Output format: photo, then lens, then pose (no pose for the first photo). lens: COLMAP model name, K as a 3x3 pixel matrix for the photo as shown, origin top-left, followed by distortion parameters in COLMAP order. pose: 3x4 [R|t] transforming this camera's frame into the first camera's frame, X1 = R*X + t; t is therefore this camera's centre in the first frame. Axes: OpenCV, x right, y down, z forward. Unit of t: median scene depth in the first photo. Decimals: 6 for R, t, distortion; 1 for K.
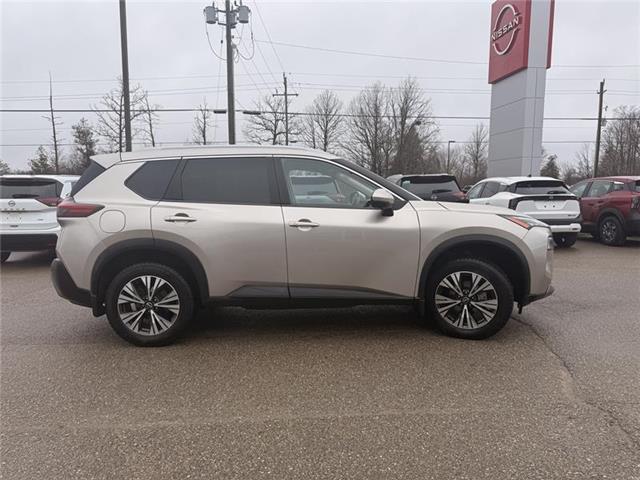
lens RADIAL K [[459.1, 0, 322.3], [0, 459.1, 237.6], [0, 0, 1]] dist [0.028421, -0.004823]
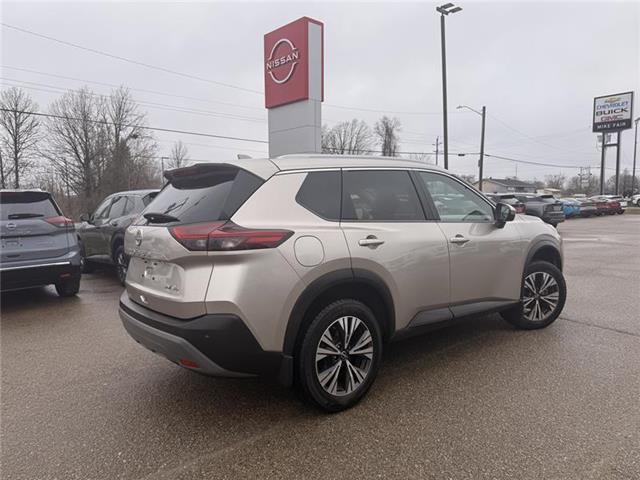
lens RADIAL K [[486.9, 0, 318.8], [0, 486.9, 218.5], [0, 0, 1]] dist [0.007638, -0.001349]
pose [[0.768075, -0.027325, 0.639777, -0.930410], [0.083220, 0.994876, -0.057417, -0.039624], [-0.634930, 0.097343, 0.766413, 0.373498]]
